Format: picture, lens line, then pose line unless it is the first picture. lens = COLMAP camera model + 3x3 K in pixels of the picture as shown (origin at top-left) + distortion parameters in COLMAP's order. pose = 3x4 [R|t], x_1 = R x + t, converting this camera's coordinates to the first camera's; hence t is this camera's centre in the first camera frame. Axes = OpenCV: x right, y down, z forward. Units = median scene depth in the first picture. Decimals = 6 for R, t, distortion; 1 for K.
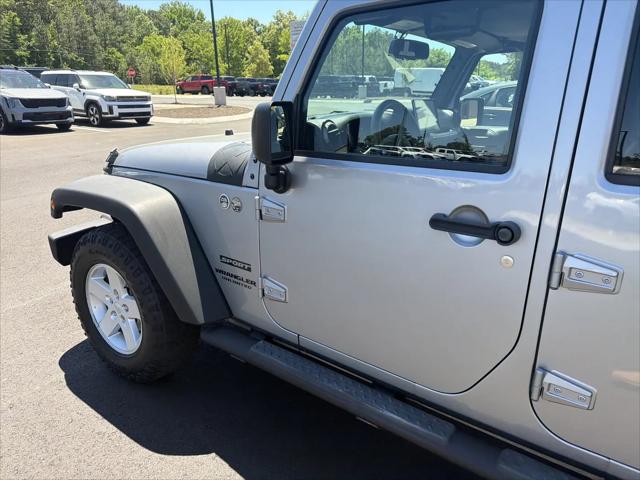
lens RADIAL K [[453.7, 0, 323.1], [0, 453.7, 242.8], [0, 0, 1]] dist [0.035337, -0.041975]
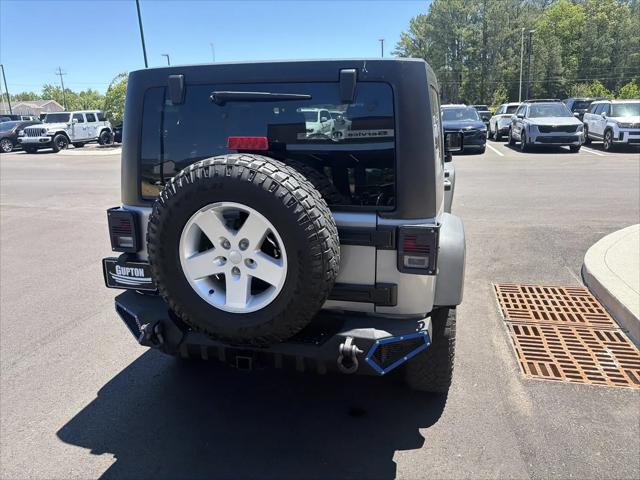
lens RADIAL K [[453.7, 0, 324.3], [0, 453.7, 236.6], [0, 0, 1]] dist [0.035337, -0.041975]
pose [[0.350732, 0.226404, -0.908696, 0.824093], [-0.282034, 0.950822, 0.128043, -0.027945], [0.892997, 0.211375, 0.397337, 0.036457]]
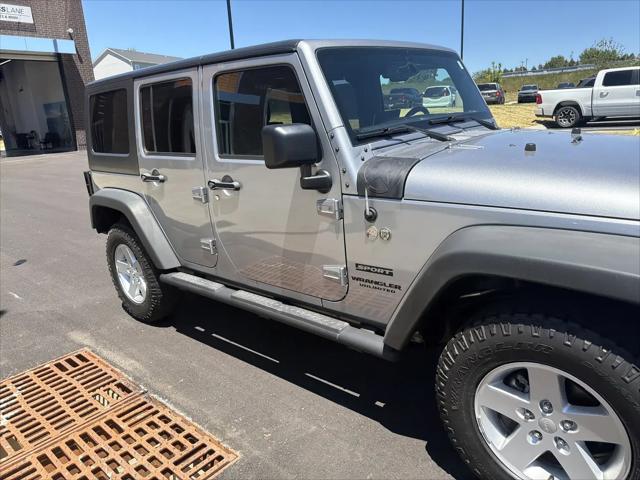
lens RADIAL K [[453.7, 0, 322.6], [0, 453.7, 240.3], [0, 0, 1]] dist [0.035337, -0.041975]
pose [[-0.989032, 0.037213, 0.142938, 0.086091], [0.112612, 0.816185, 0.566711, -0.282395], [-0.095575, 0.576591, -0.811423, 0.837236]]
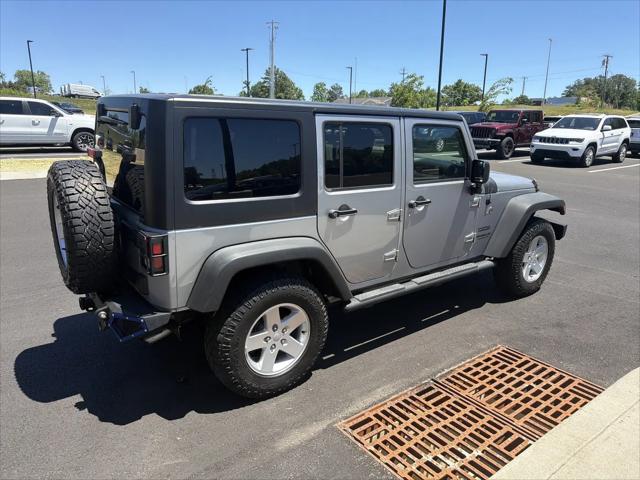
lens RADIAL K [[453.7, 0, 322.8], [0, 453.7, 238.4], [0, 0, 1]] dist [0.035337, -0.041975]
pose [[-0.312721, 0.237221, -0.919745, 0.875824], [-0.332208, 0.879839, 0.339883, -0.209089], [0.889855, 0.411836, -0.196338, 0.473754]]
